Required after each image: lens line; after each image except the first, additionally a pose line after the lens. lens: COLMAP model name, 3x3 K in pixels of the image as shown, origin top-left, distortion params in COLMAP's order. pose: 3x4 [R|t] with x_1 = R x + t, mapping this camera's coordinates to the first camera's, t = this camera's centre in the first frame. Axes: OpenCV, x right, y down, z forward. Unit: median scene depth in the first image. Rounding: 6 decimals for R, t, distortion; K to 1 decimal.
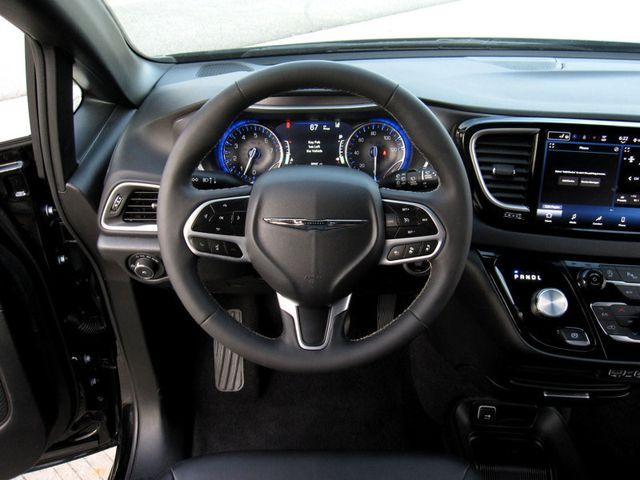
lens RADIAL K [[530.0, 0, 325.5], [0, 530.0, 238.5], [0, 0, 1]] dist [-0.049309, 0.026471]
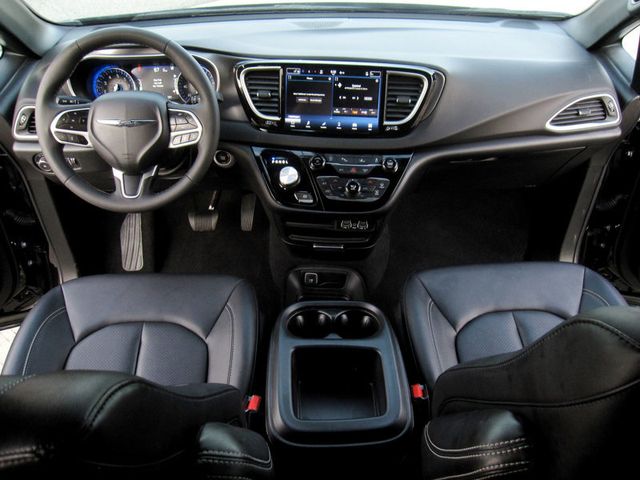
lens RADIAL K [[530.0, 0, 319.0], [0, 530.0, 246.1], [0, 0, 1]] dist [-0.049309, 0.026471]
pose [[0.999698, -0.014371, 0.019937, 0.471114], [0.012581, 0.996112, 0.087192, 0.191299], [-0.021113, -0.086915, 0.995992, -0.628918]]
